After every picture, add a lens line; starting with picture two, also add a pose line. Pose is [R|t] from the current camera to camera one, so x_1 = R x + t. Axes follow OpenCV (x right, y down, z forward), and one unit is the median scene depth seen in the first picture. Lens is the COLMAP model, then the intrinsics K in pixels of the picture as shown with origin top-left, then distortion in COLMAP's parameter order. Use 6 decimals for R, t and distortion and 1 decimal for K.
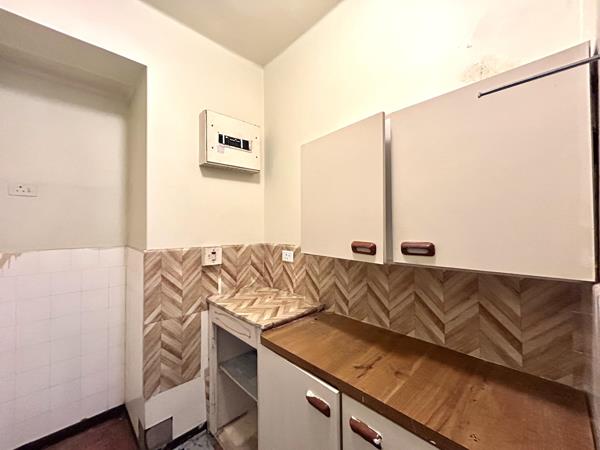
lens RADIAL K [[243.3, 0, 298.4], [0, 243.3, 222.8], [0, 0, 1]] dist [-0.000389, 0.000013]
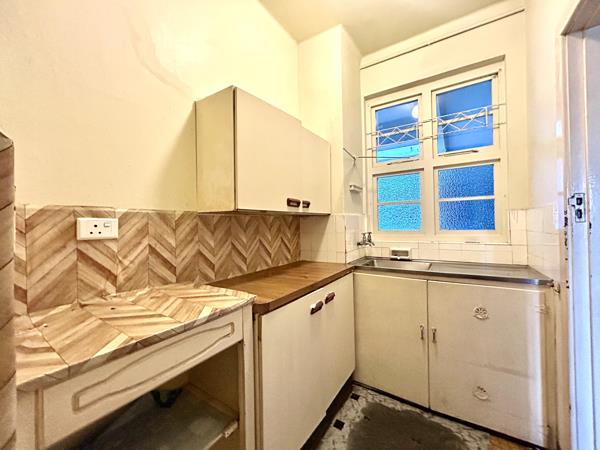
lens RADIAL K [[243.3, 0, 298.4], [0, 243.3, 222.8], [0, 0, 1]] dist [-0.000389, 0.000013]
pose [[-0.232284, 0.017663, 0.972488, -0.708624], [0.004270, 0.999844, -0.017140, 0.151319], [-0.972639, 0.000172, -0.232323, 0.788137]]
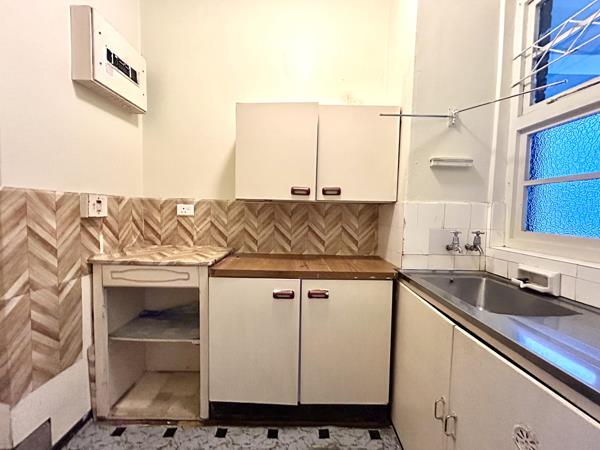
lens RADIAL K [[243.3, 0, 298.4], [0, 243.3, 222.8], [0, 0, 1]] dist [-0.000389, 0.000013]
pose [[0.684407, -0.018494, 0.728865, -0.500915], [-0.037270, 0.997484, 0.060306, 0.125366], [-0.728147, -0.068438, 0.681996, -0.013960]]
